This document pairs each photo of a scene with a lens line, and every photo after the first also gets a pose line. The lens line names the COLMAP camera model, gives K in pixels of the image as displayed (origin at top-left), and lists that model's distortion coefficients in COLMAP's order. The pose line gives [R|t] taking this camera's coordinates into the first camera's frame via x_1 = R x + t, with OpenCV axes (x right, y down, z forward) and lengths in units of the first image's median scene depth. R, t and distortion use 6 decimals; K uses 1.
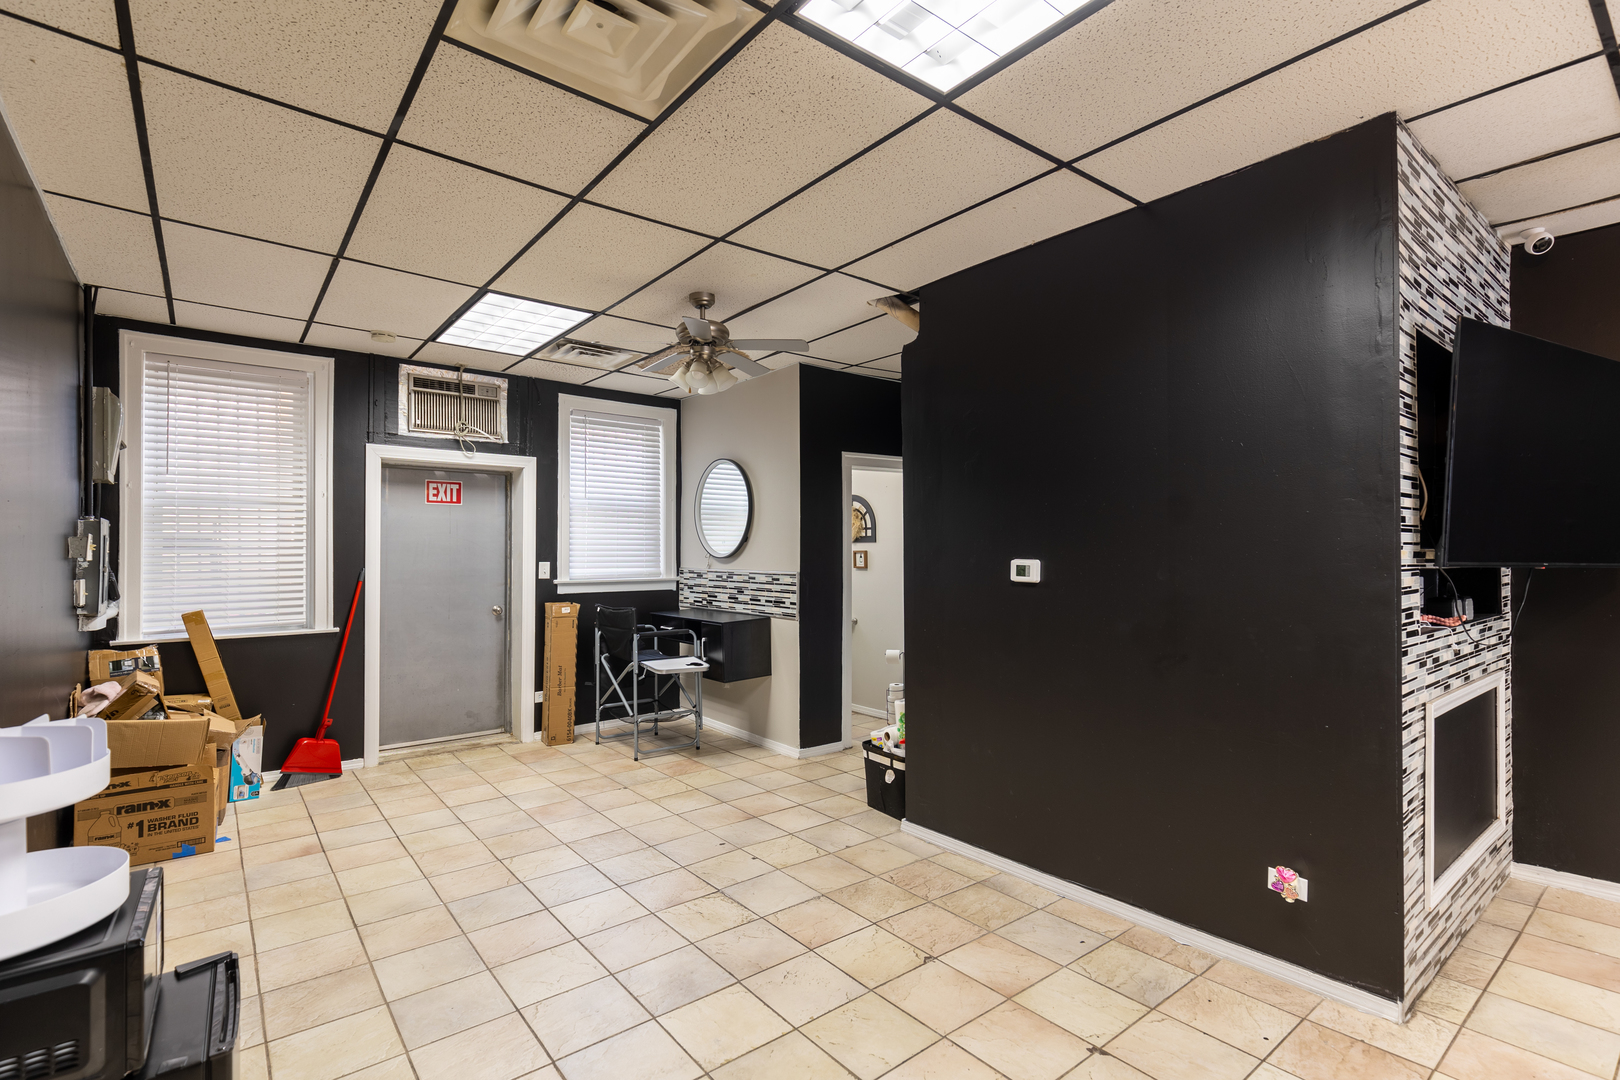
lens RADIAL K [[735.5, 0, 805.5], [0, 735.5, 549.9], [0, 0, 1]] dist [0.008653, -0.002319]
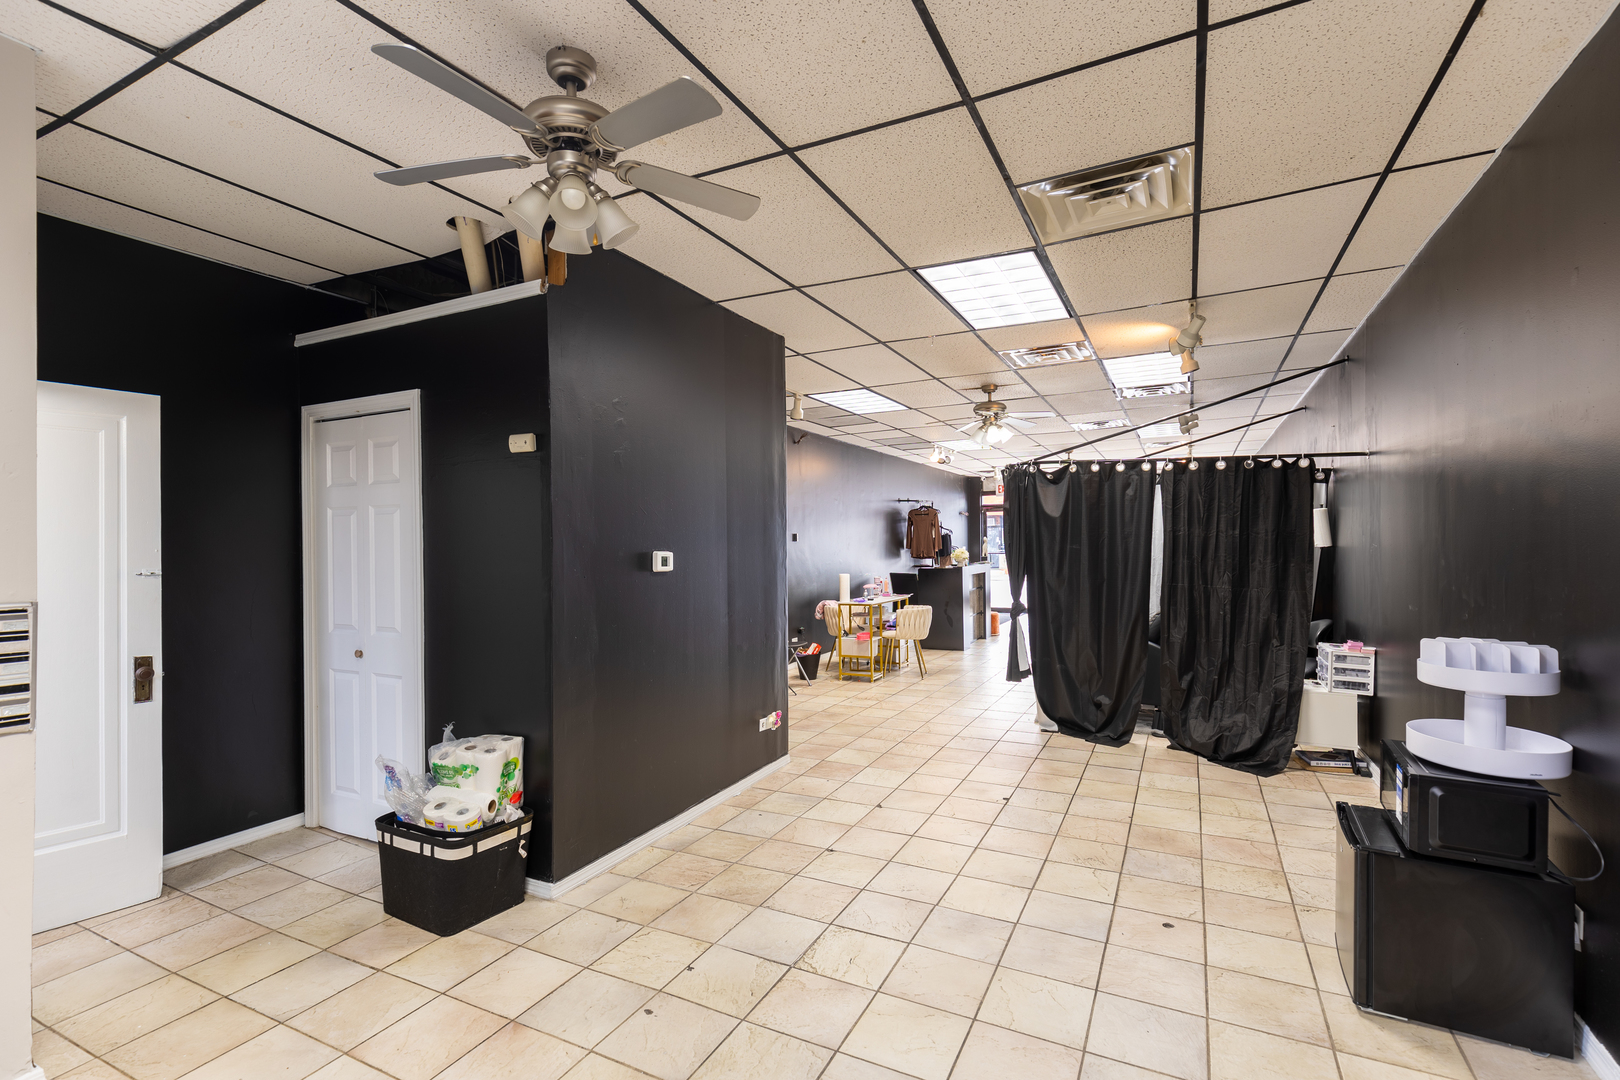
lens RADIAL K [[735.5, 0, 810.2], [0, 735.5, 544.6], [0, 0, 1]] dist [0.008653, -0.002319]
pose [[-0.402705, -0.000433, 0.915330, -0.773229], [-0.001119, 0.999999, -0.000019, 0.001125], [-0.915329, -0.001032, -0.402705, 1.172597]]
